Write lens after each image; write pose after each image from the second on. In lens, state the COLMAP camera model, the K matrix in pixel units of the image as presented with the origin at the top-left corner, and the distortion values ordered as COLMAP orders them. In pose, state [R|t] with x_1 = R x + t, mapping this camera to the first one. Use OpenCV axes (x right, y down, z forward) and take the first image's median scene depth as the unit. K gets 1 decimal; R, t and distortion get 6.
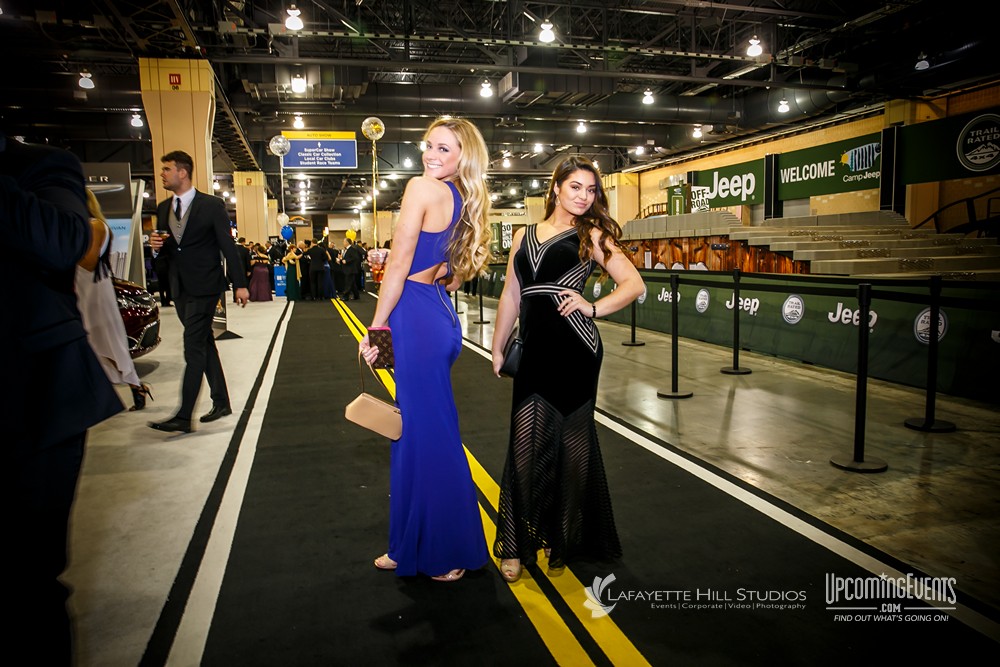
lens RADIAL K [[711.9, 0, 500.0], [0, 711.9, 333.5], [0, 0, 1]] dist [-0.117040, 0.106327]
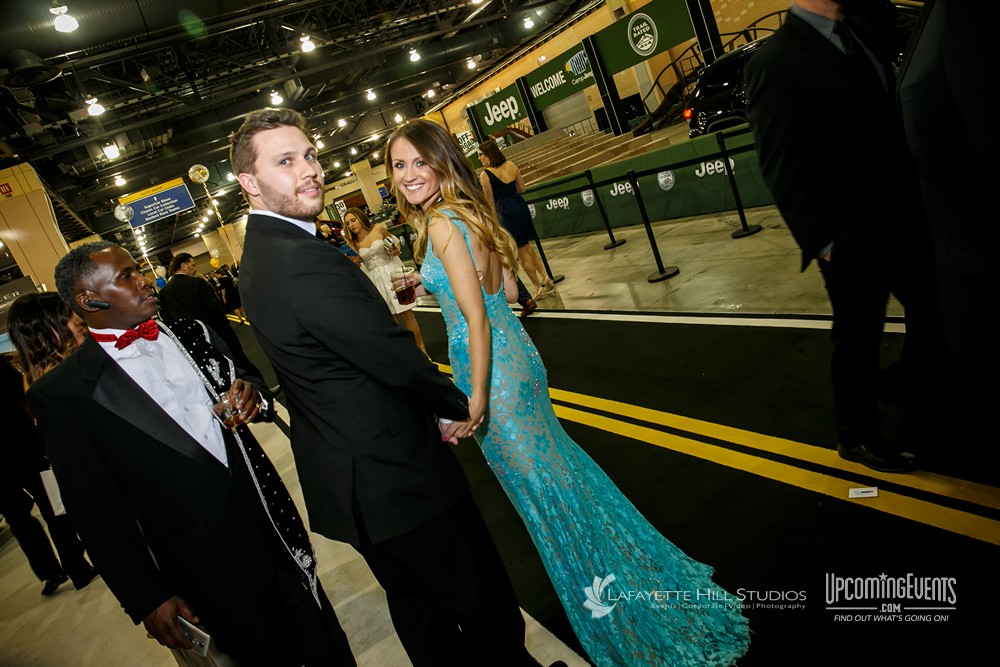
lens RADIAL K [[711.9, 0, 500.0], [0, 711.9, 333.5], [0, 0, 1]] dist [-0.117040, 0.106327]
pose [[0.918829, -0.370899, 0.134860, 0.023853], [0.358631, 0.927331, 0.106965, 0.014299], [-0.164733, -0.049917, 0.985074, -0.214976]]
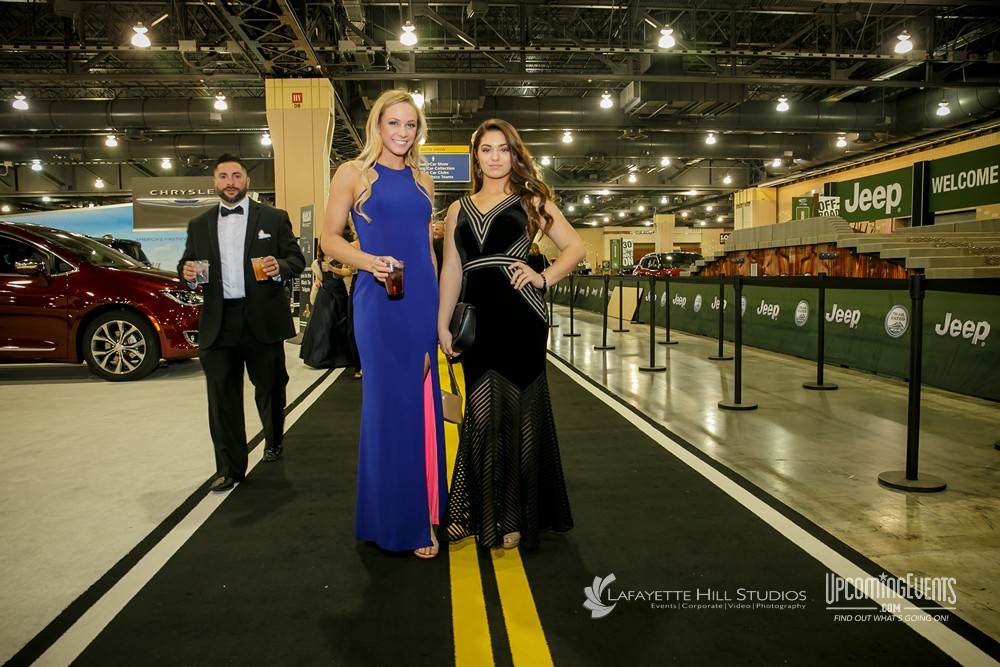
lens RADIAL K [[738.6, 0, 486.7], [0, 738.6, 328.8], [0, 0, 1]] dist [-0.111641, 0.094267]
pose [[0.981318, 0.023237, -0.190984, 0.021454], [-0.030397, 0.998937, -0.034642, 0.005765], [0.189976, 0.039800, 0.980982, 0.001905]]
